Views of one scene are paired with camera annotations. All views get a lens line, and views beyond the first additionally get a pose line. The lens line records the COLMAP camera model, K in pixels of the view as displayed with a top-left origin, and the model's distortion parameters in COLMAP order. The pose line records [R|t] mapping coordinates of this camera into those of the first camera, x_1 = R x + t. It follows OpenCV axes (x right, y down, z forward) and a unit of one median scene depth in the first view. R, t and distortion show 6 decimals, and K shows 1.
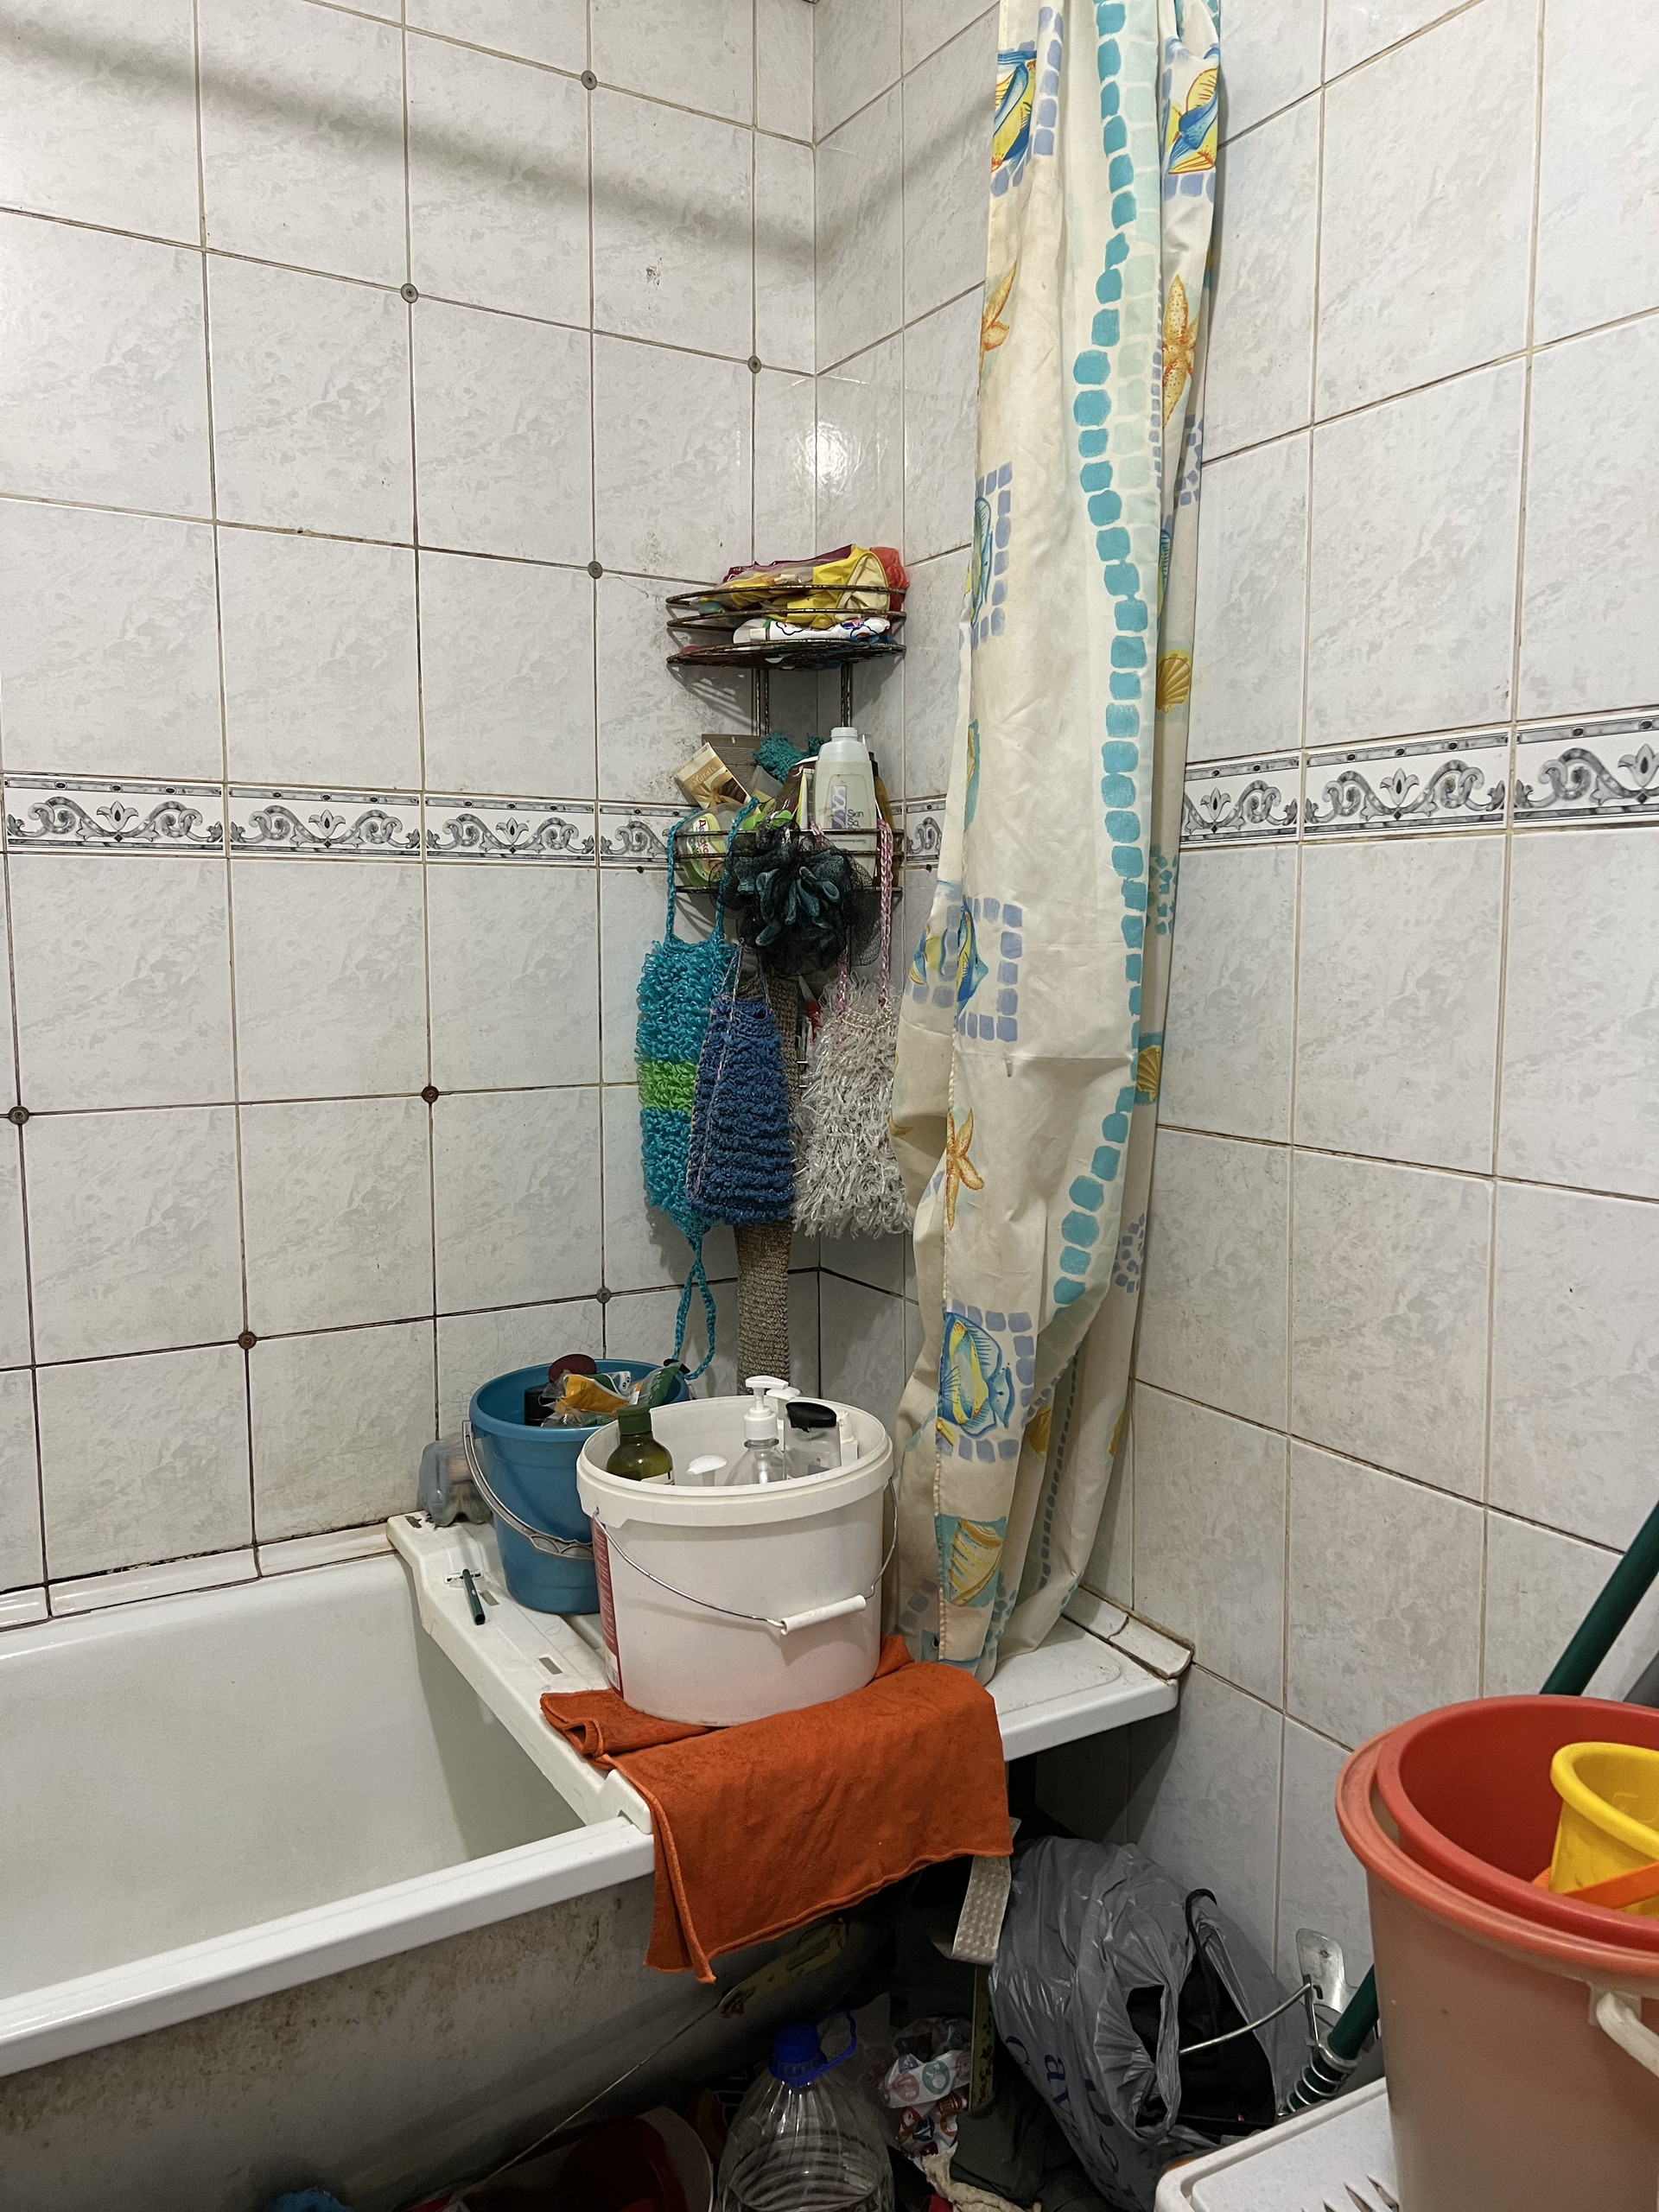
lens RADIAL K [[1666.0, 0, 828.0], [0, 1666.0, 1101.4], [0, 0, 1]] dist [0.039930, -0.053629]
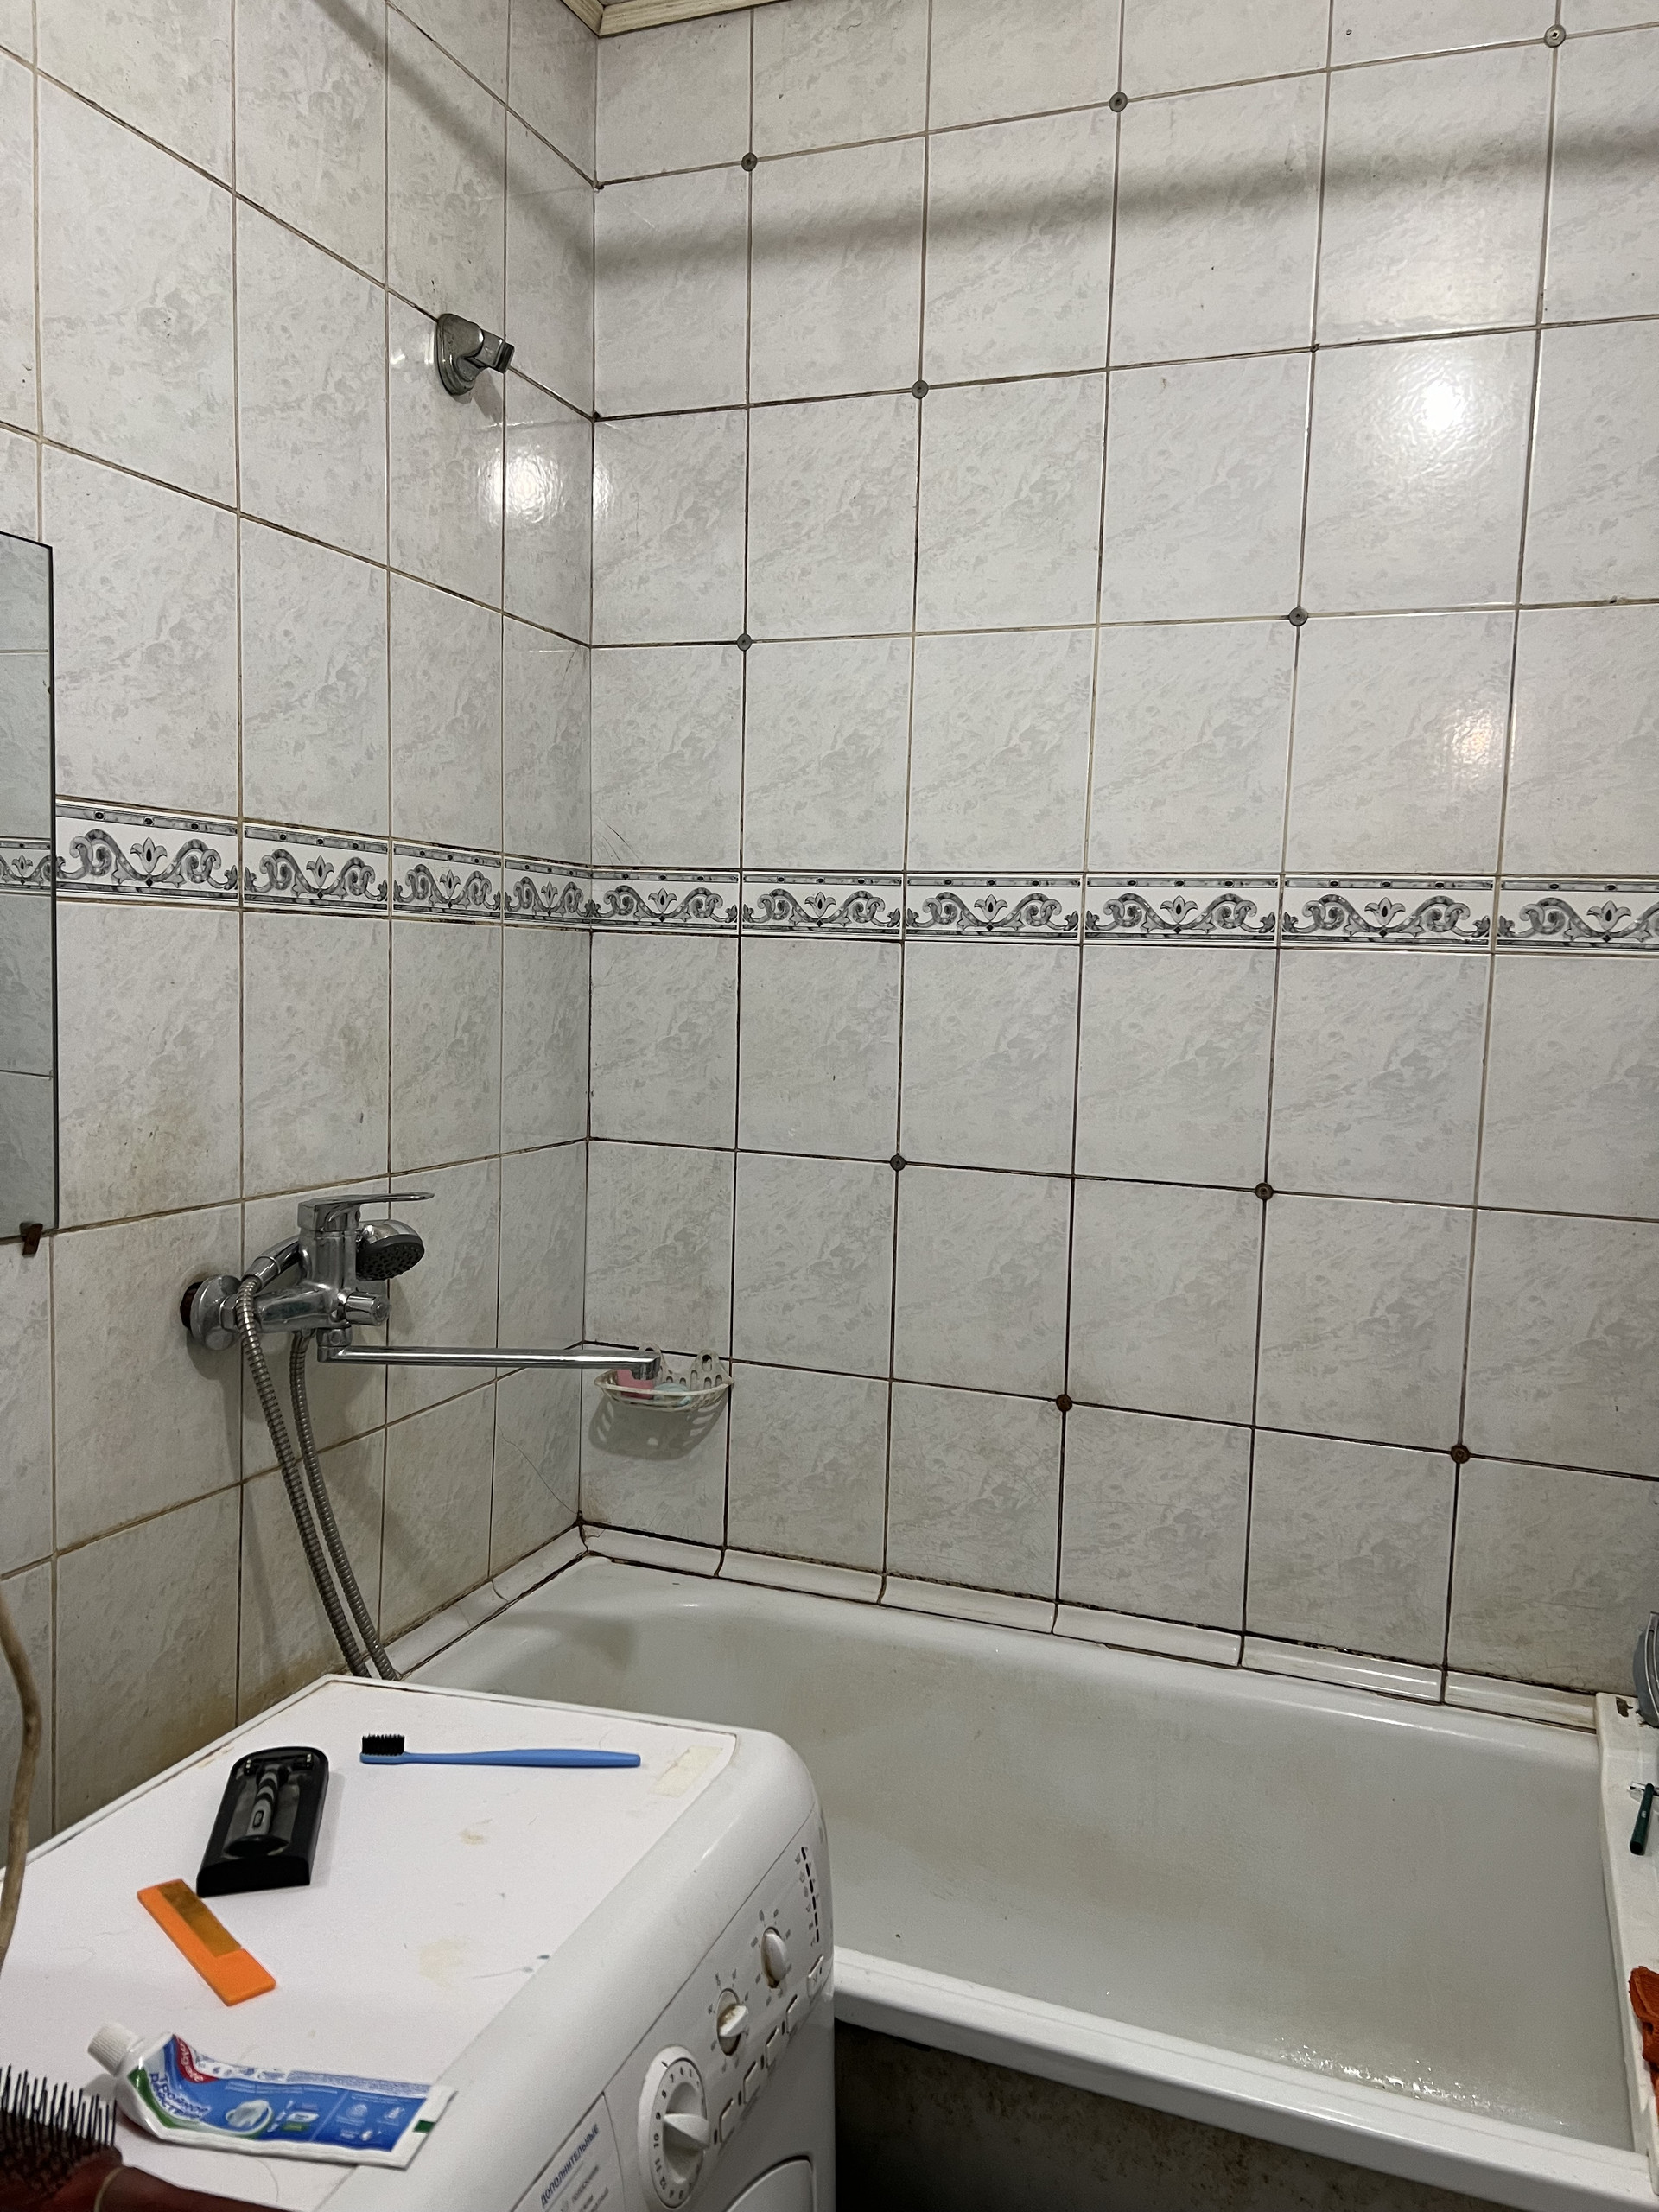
lens RADIAL K [[1666.0, 0, 816.3], [0, 1666.0, 1149.2], [0, 0, 1]] dist [0.039930, -0.053629]
pose [[0.604184, 0.093314, -0.791362, 0.182557], [-0.119357, 0.992513, 0.025907, -0.012072], [0.787855, 0.078801, 0.610799, 0.115780]]
